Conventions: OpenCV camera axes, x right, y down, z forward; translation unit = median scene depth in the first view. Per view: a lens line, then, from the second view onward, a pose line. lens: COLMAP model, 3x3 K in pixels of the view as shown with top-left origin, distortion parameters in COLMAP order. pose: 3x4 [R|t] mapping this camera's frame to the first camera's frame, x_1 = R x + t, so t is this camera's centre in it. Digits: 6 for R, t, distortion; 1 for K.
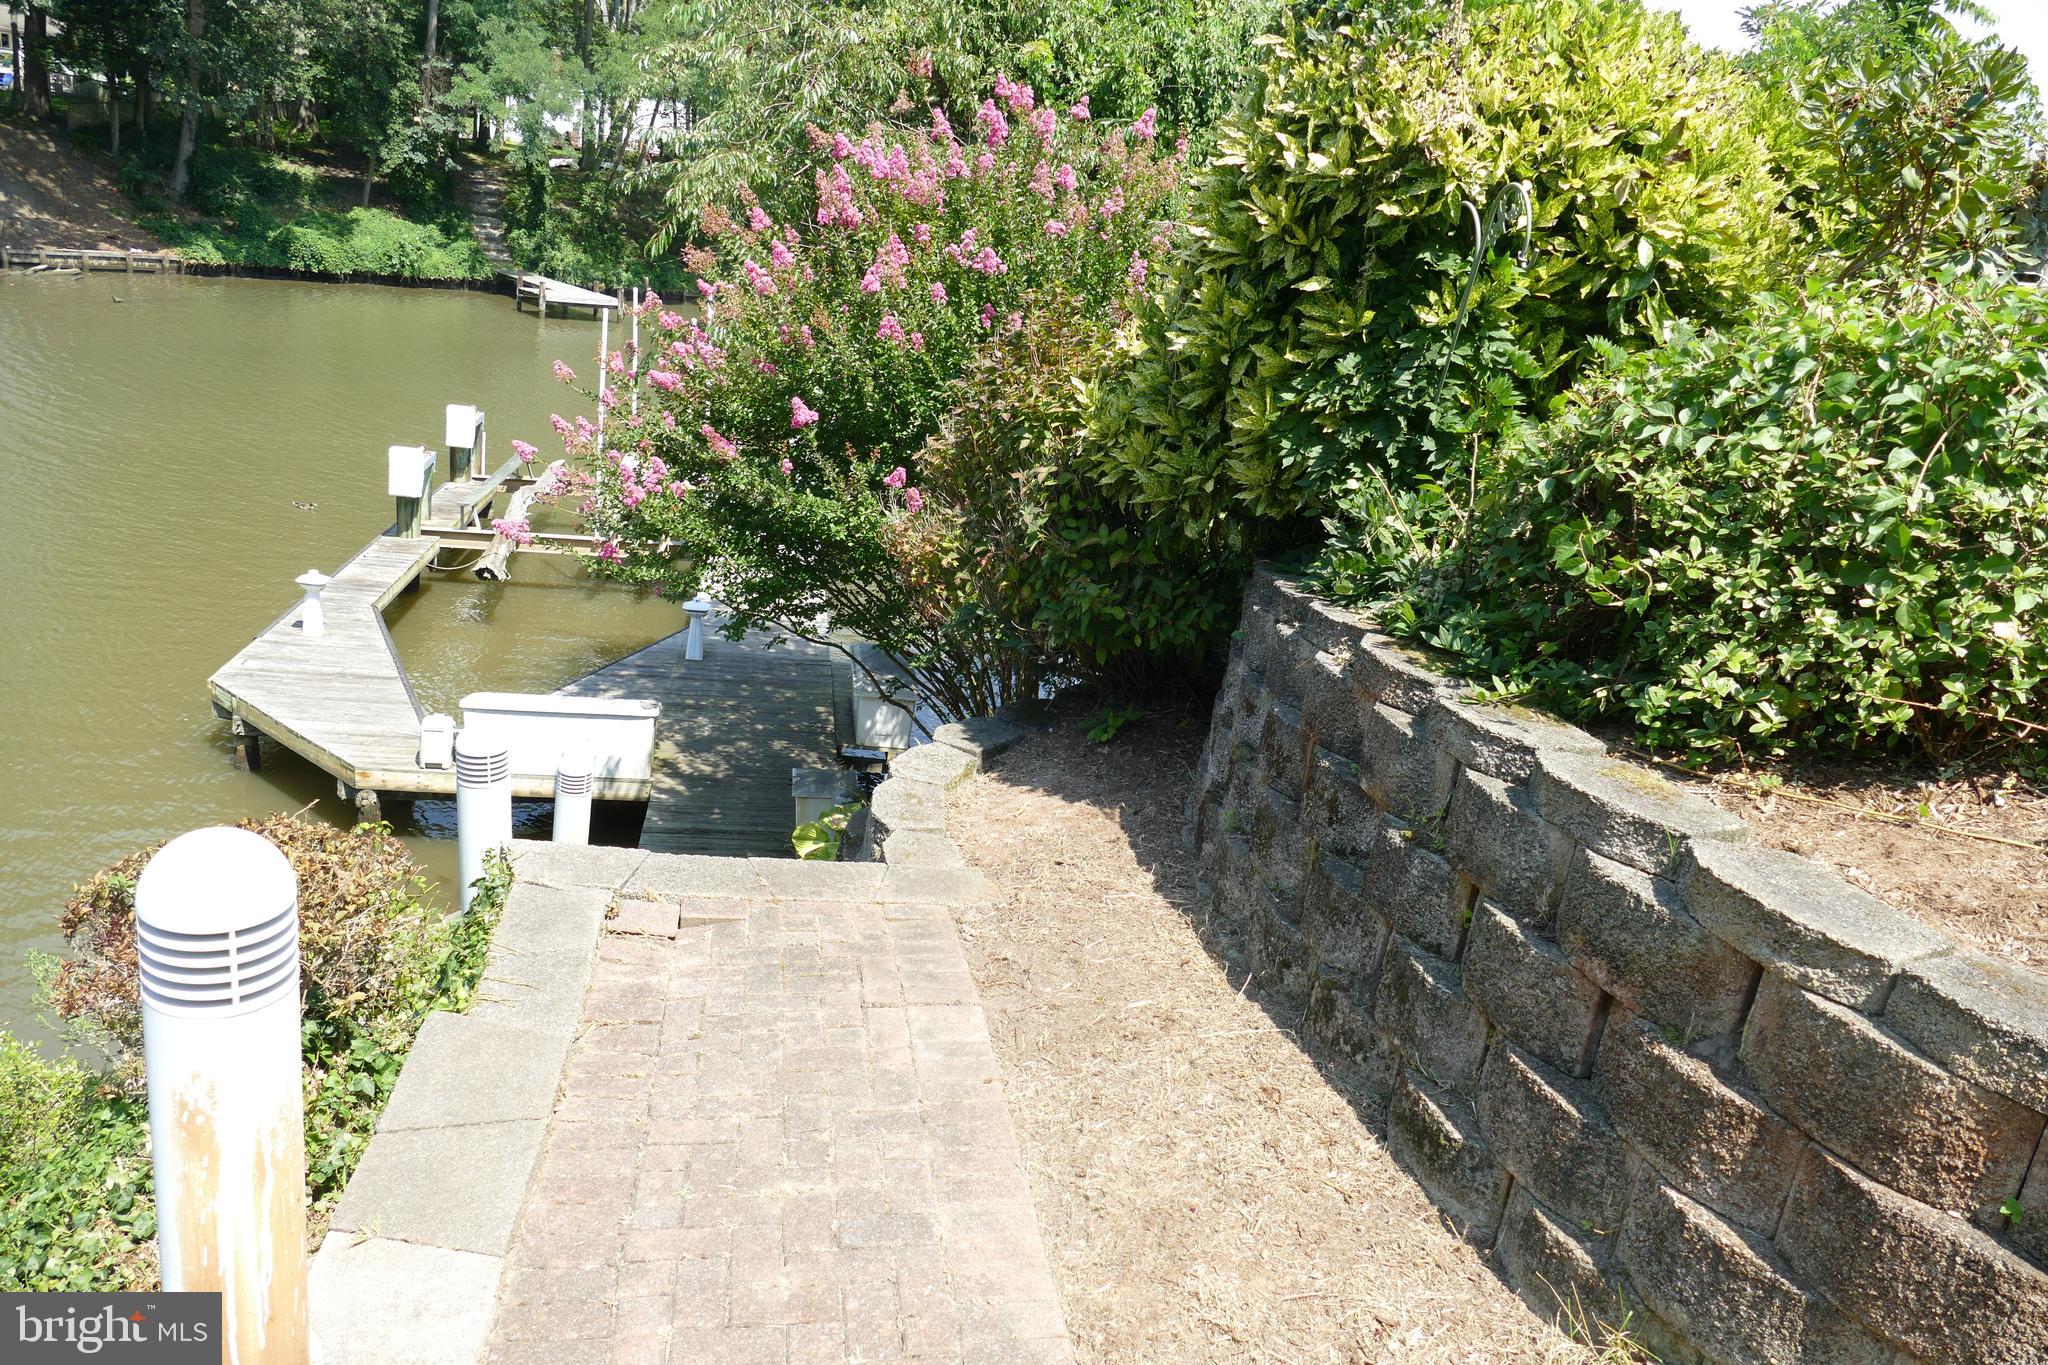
lens RADIAL K [[1490.8, 0, 1019.9], [0, 1490.8, 677.8], [0, 0, 1]] dist [-0.001064, -0.000590]
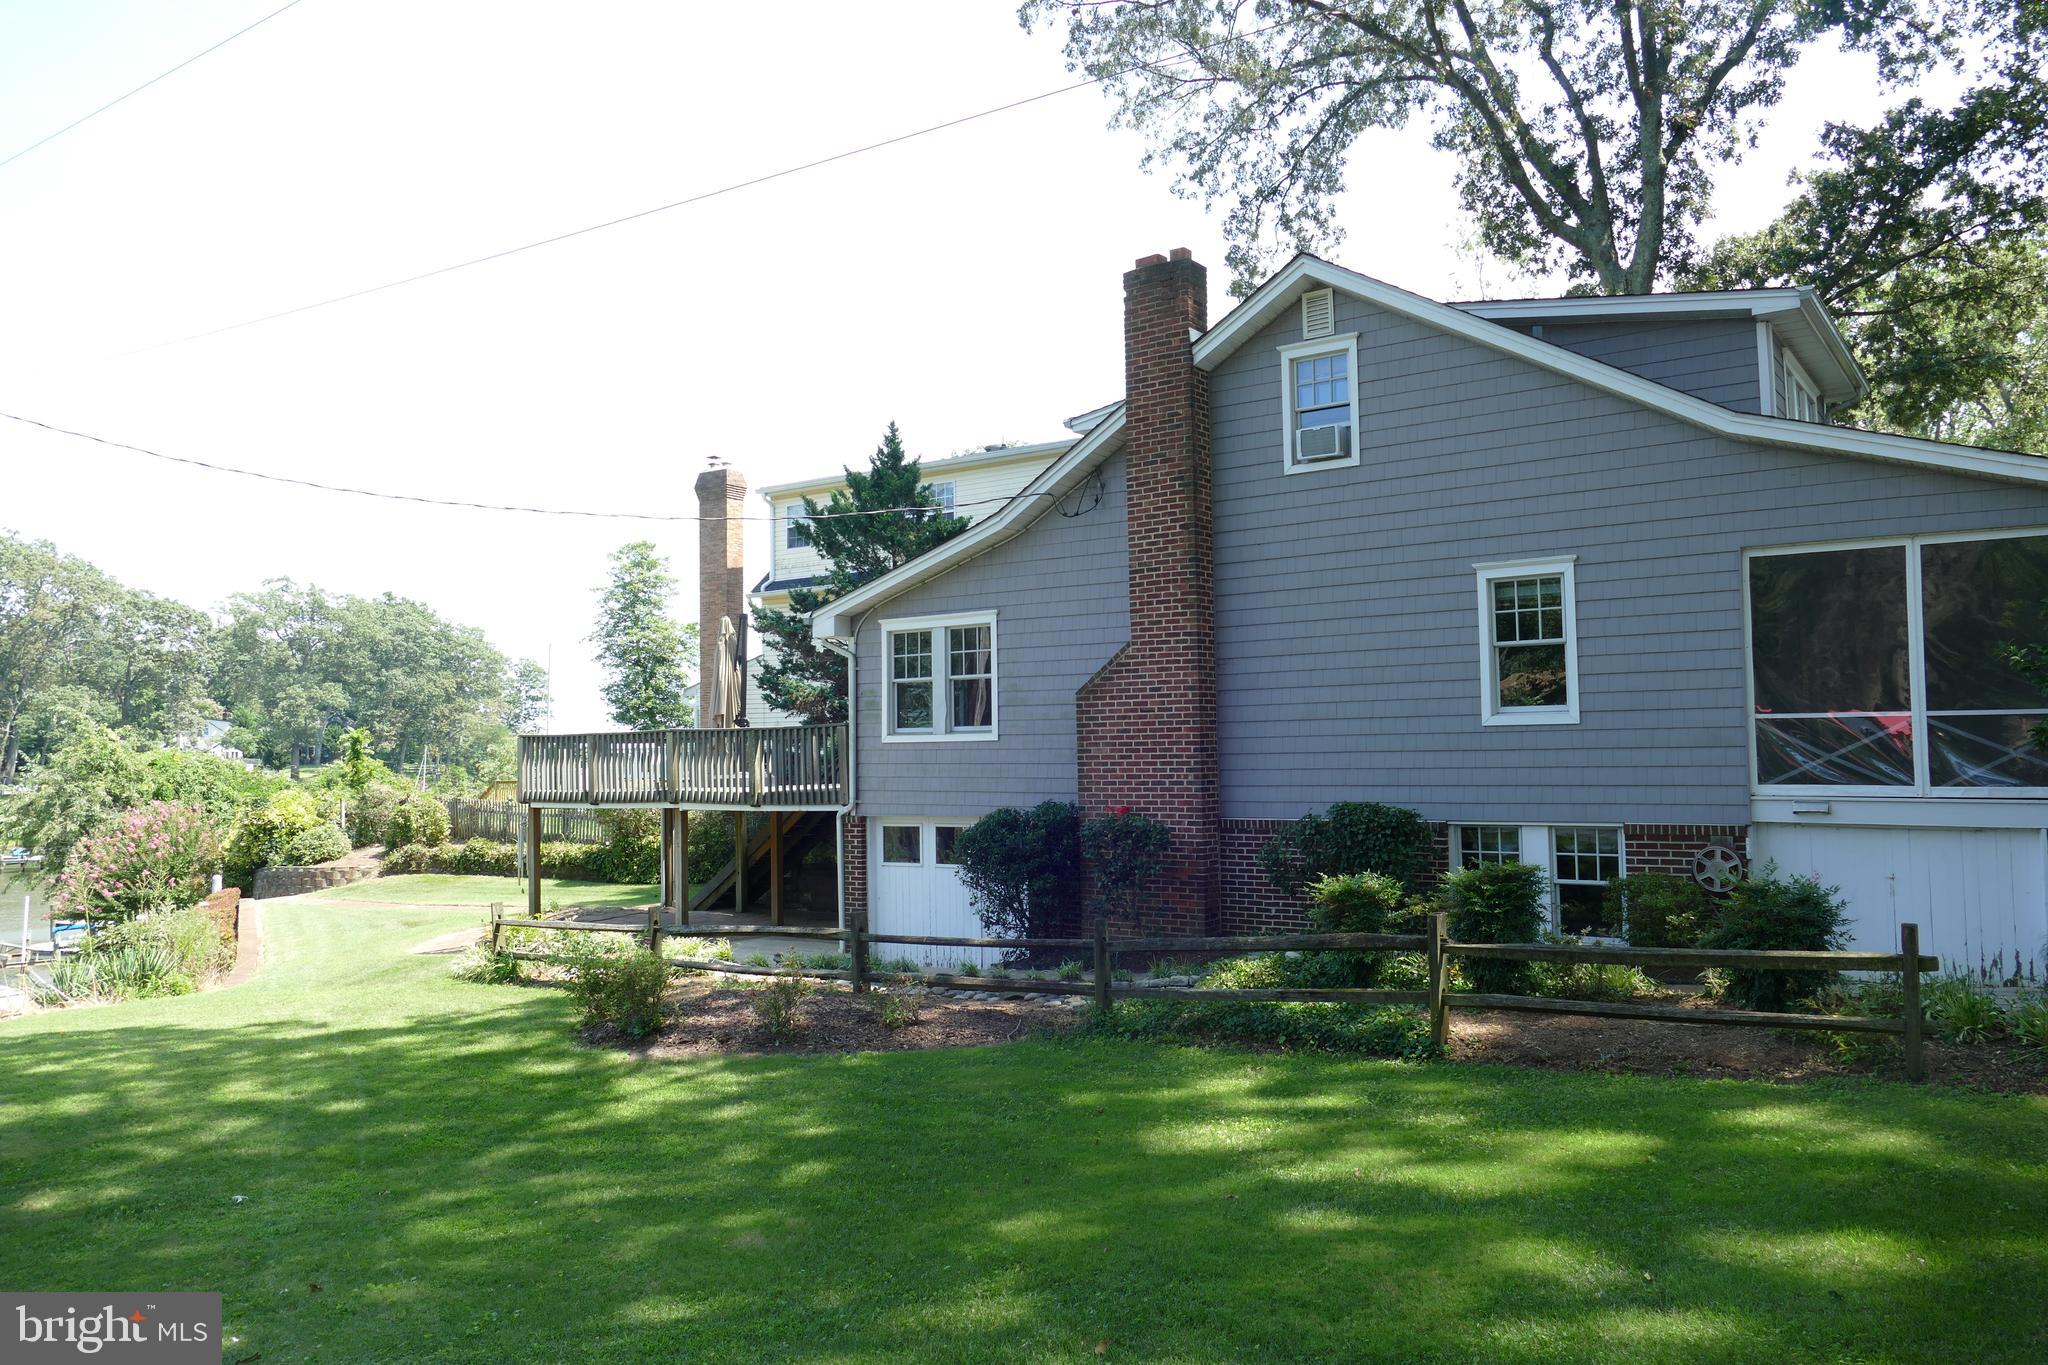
lens RADIAL K [[1490.6, 0, 1017.0], [0, 1490.6, 677.5], [0, 0, 1]] dist [-0.003328, 0.005400]
pose [[0.711220, -0.098765, 0.695997, -2.682952], [0.303148, 0.936379, -0.176903, 1.796609], [-0.634245, 0.336807, 0.695912, -8.357671]]
